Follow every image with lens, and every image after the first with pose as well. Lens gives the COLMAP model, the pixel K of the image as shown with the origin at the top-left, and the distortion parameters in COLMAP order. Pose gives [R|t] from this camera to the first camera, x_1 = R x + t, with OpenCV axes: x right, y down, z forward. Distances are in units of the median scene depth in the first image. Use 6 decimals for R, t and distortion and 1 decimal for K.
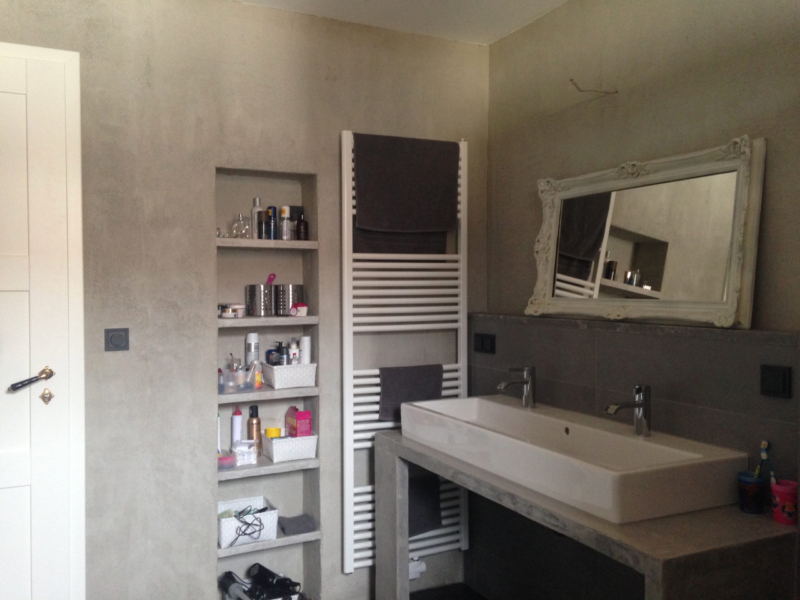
lens RADIAL K [[717.8, 0, 400.0], [0, 717.8, 300.0], [0, 0, 1]] dist [0.152095, -0.202524]
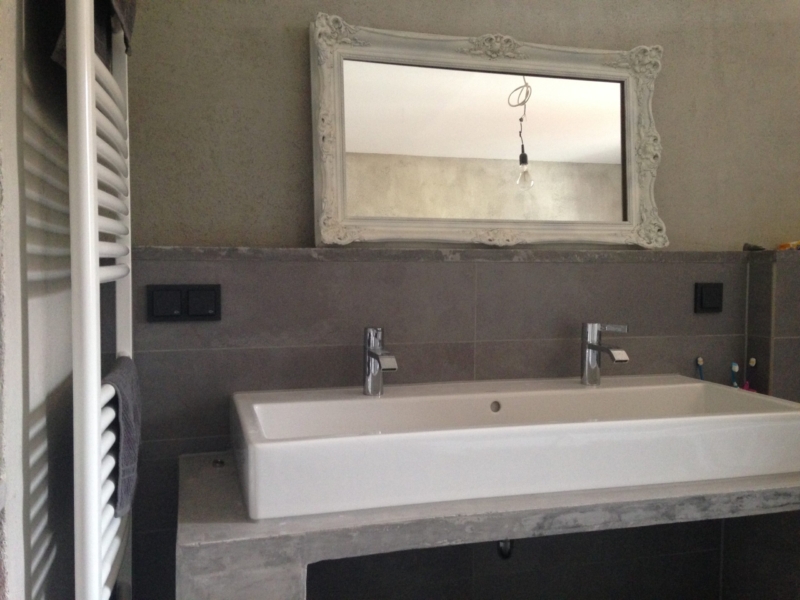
lens RADIAL K [[717.8, 0, 400.0], [0, 717.8, 300.0], [0, 0, 1]] dist [0.152095, -0.202524]
pose [[0.177612, -0.046086, 0.983021, -0.435931], [0.013722, 0.998922, 0.044352, 0.046125], [-0.984005, 0.005611, 0.178053, 0.930522]]
